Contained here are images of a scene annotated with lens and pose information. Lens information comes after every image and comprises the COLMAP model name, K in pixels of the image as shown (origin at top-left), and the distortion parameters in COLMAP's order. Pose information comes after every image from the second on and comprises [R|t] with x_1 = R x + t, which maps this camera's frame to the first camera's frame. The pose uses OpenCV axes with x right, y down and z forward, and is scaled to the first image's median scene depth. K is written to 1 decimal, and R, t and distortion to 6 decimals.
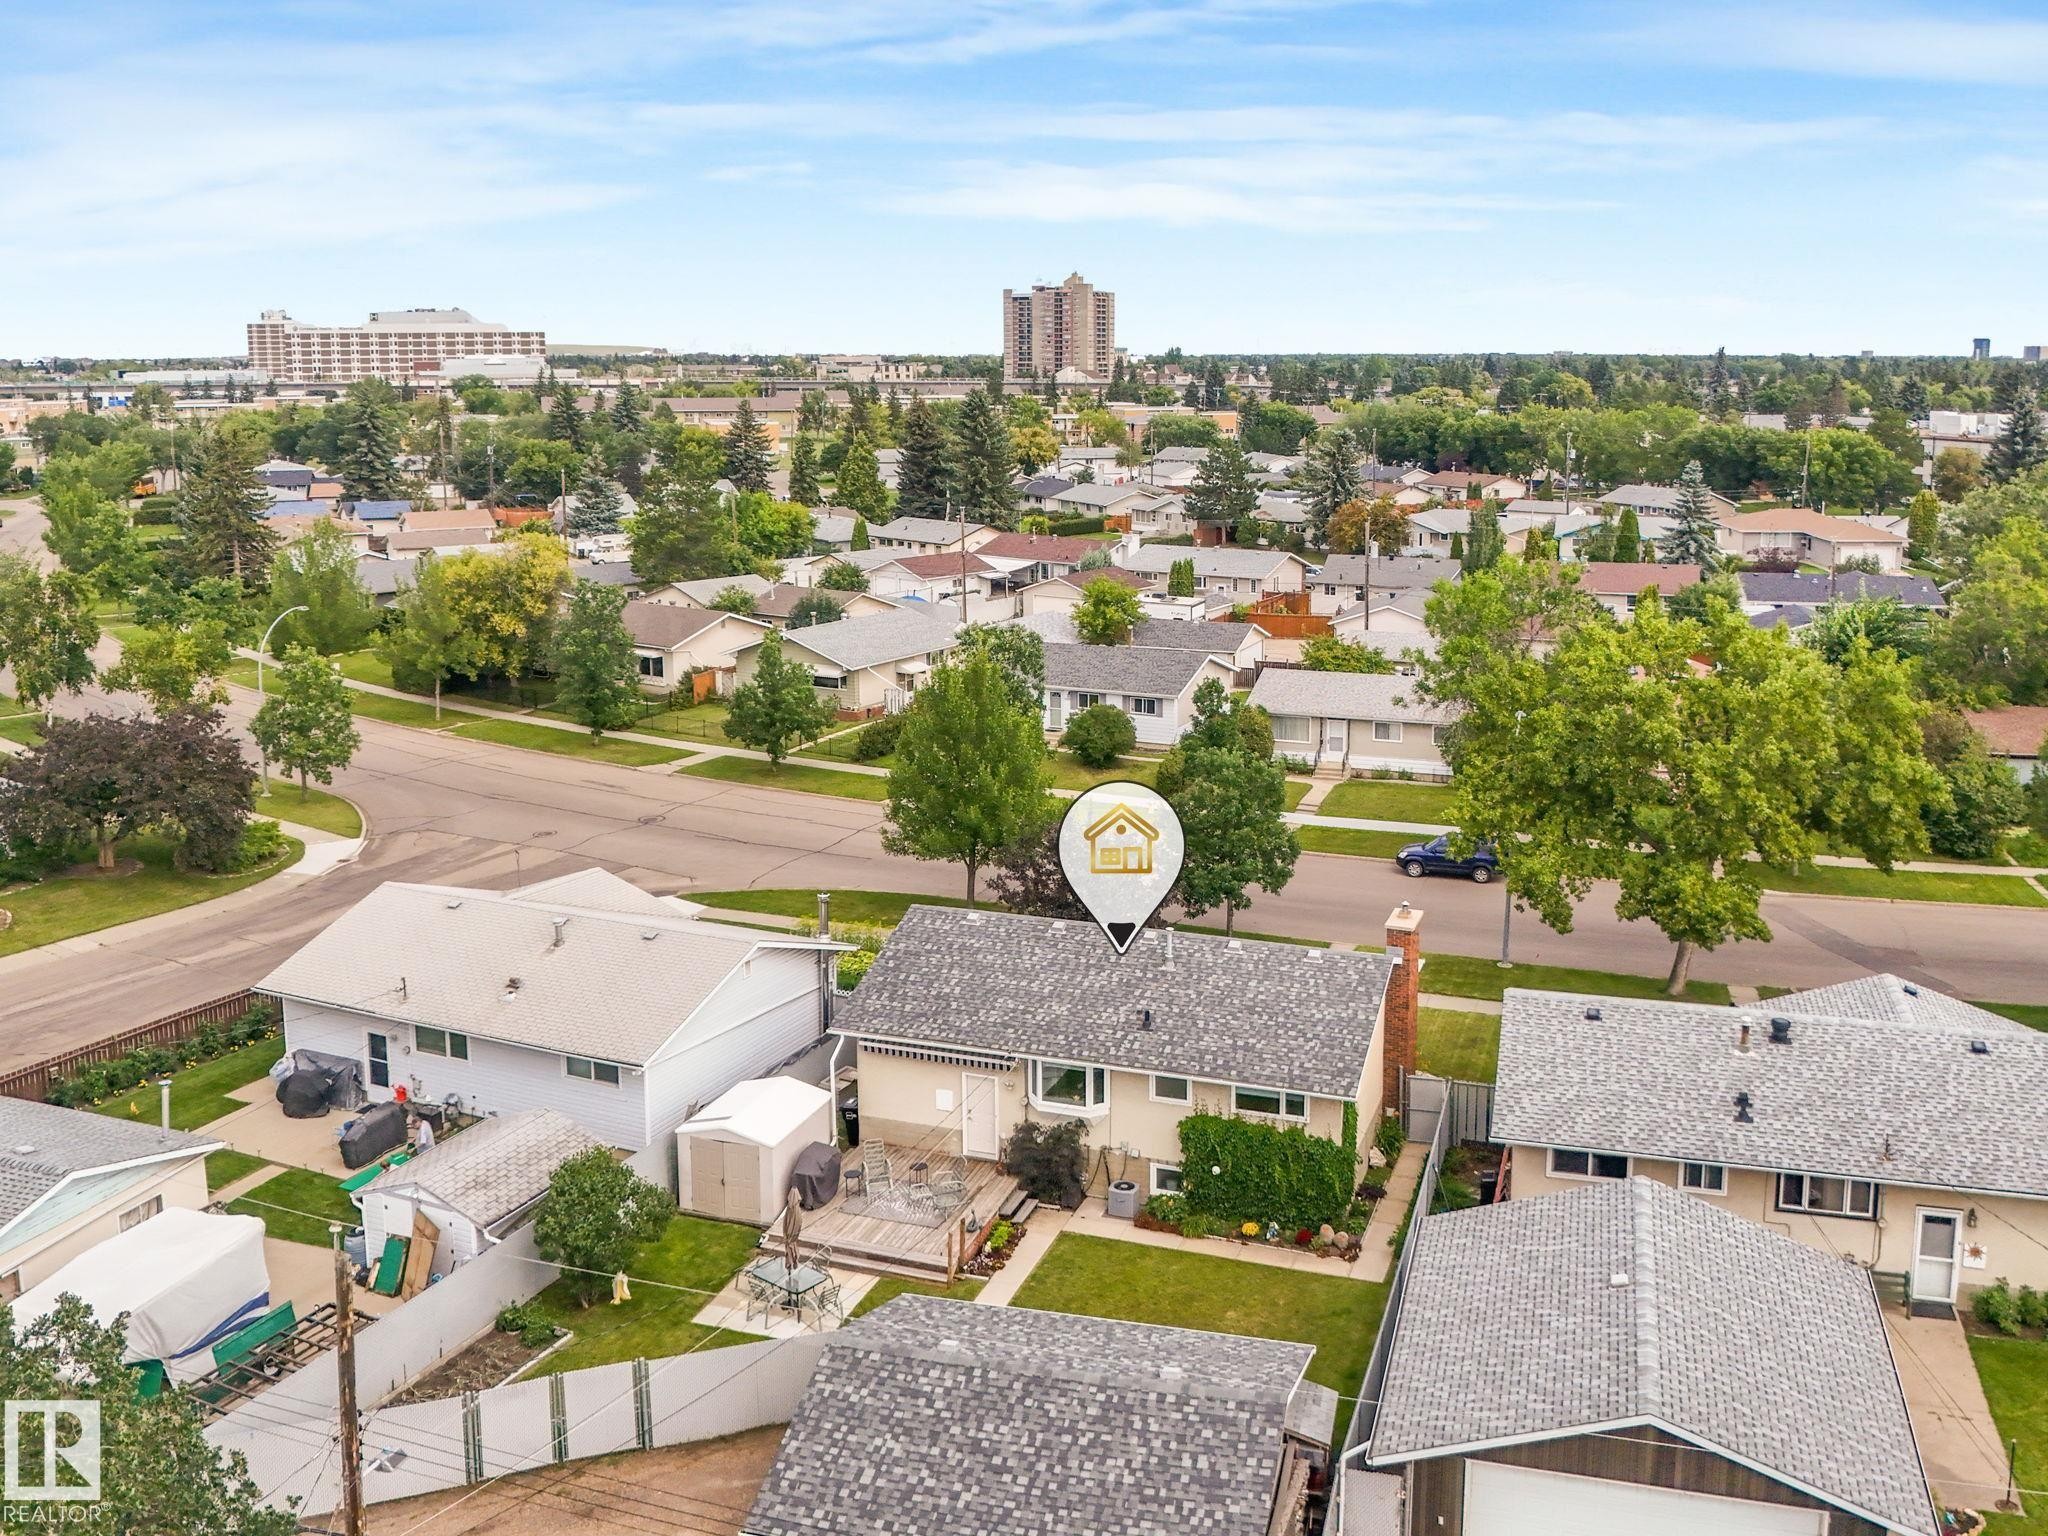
lens RADIAL K [[1683.2, 0, 1059.2], [0, 1683.2, 772.2], [0, 0, 1]] dist [0.061952, -0.247146]
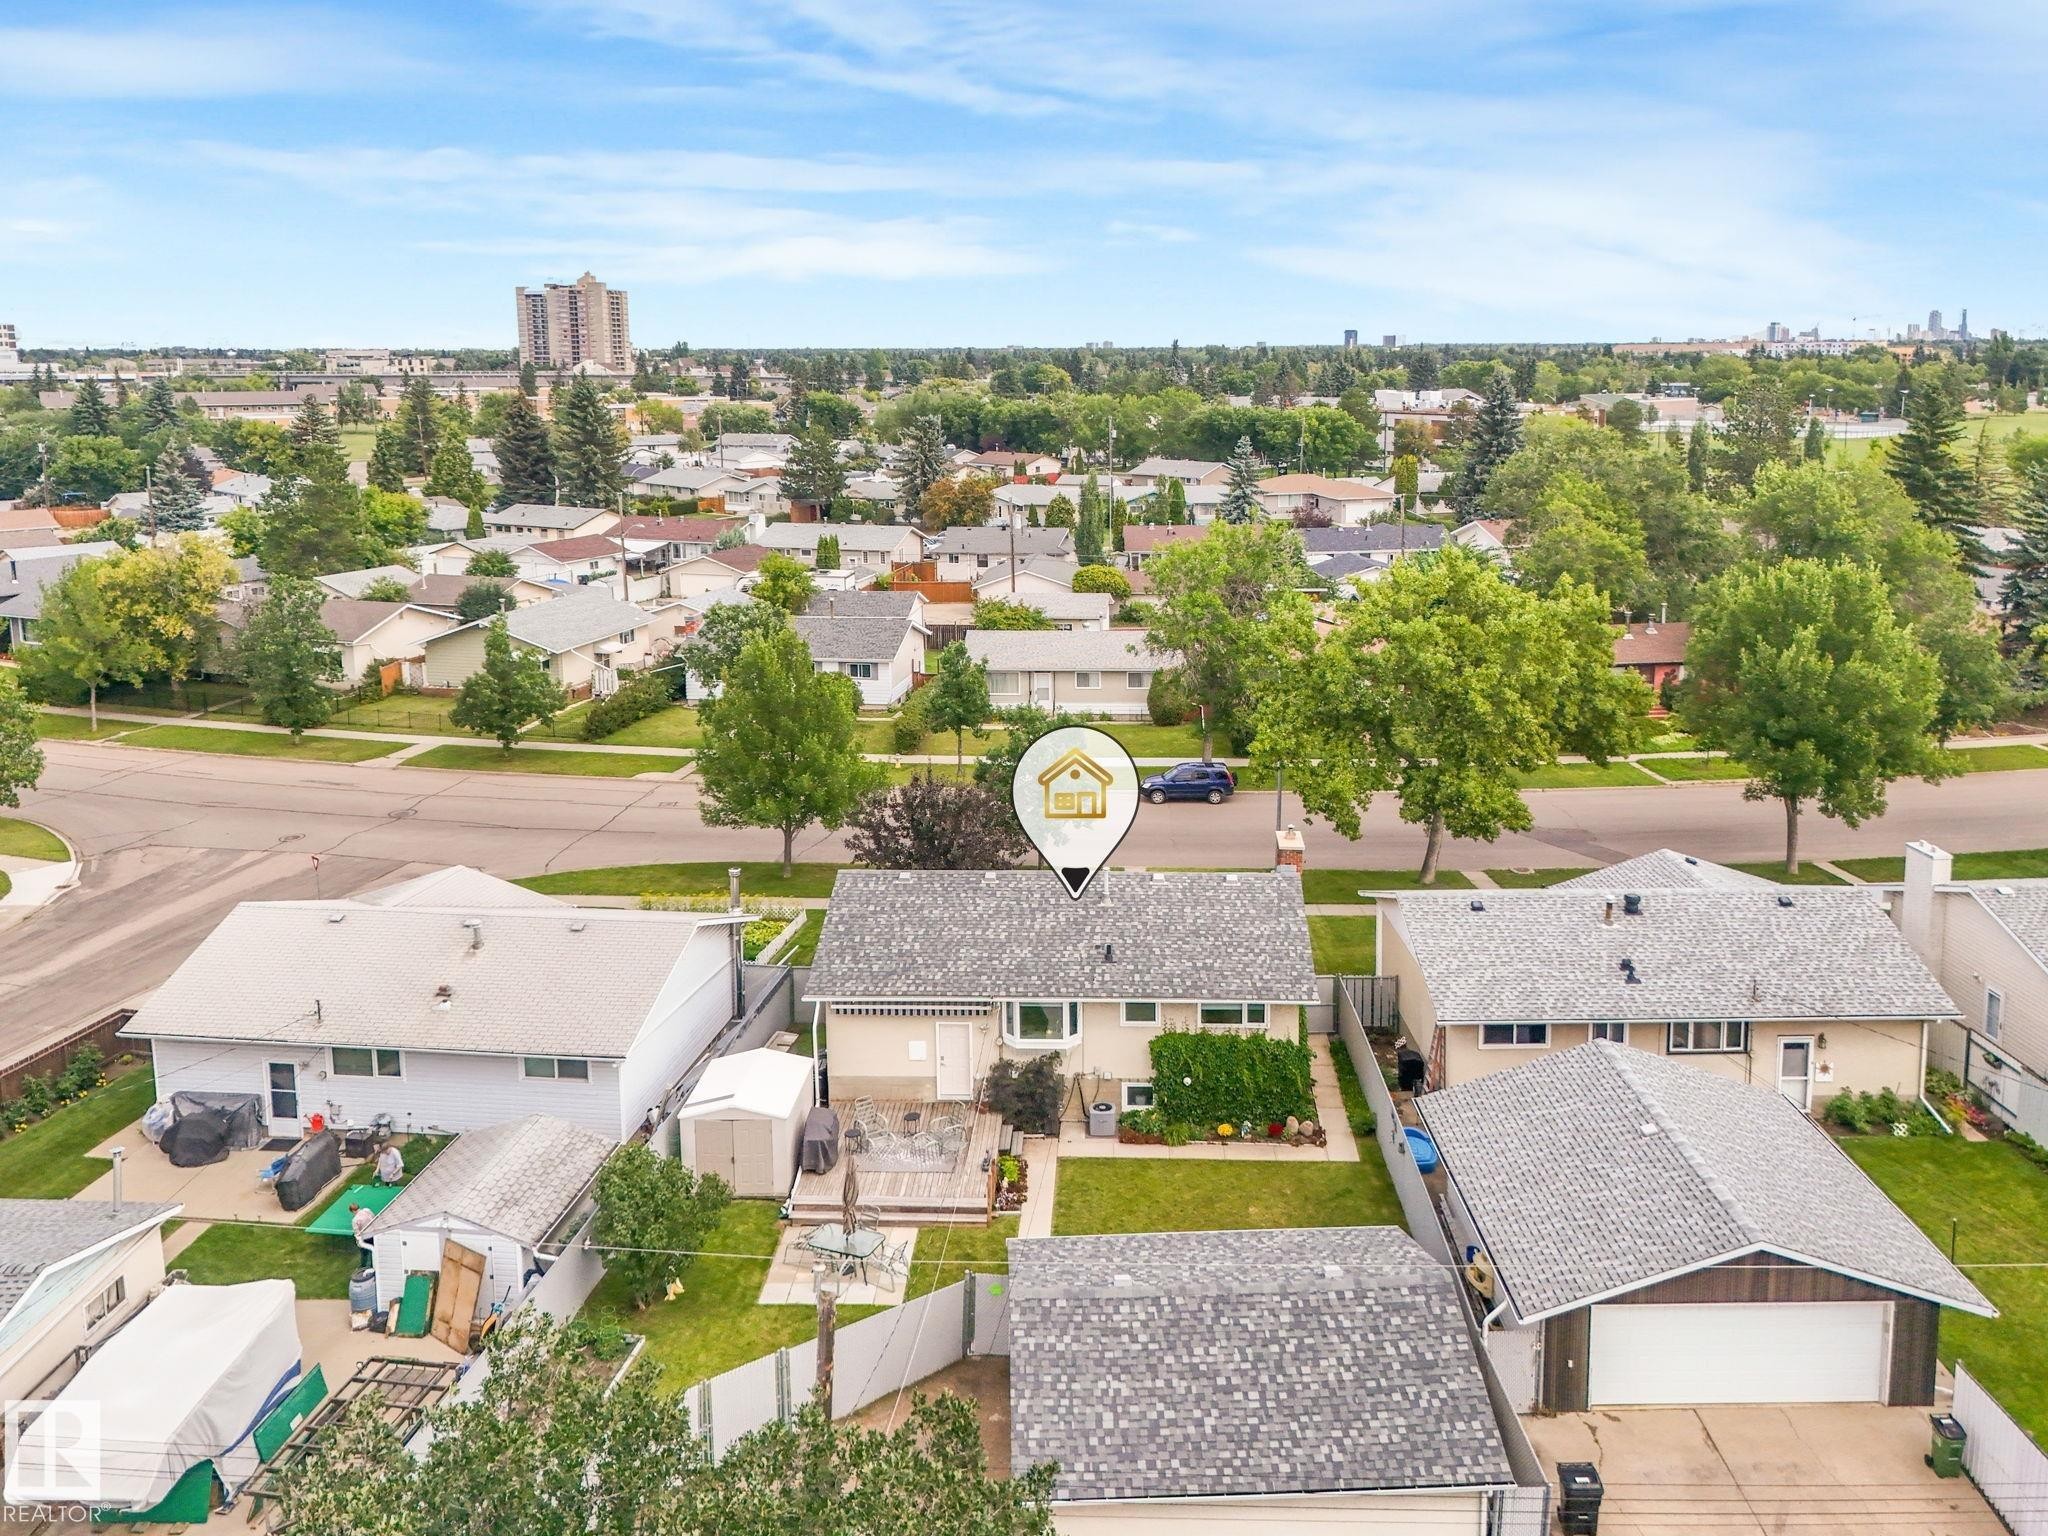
lens RADIAL K [[1502.1, 0, 1029.4], [0, 1502.1, 729.3], [0, 0, 1]] dist [0.082562, -0.103730]
pose [[0.959765, -0.072893, 0.271180, -0.213399], [0.071848, 0.997320, 0.013793, -0.012813], [-0.271459, 0.006246, 0.962430, 0.061523]]
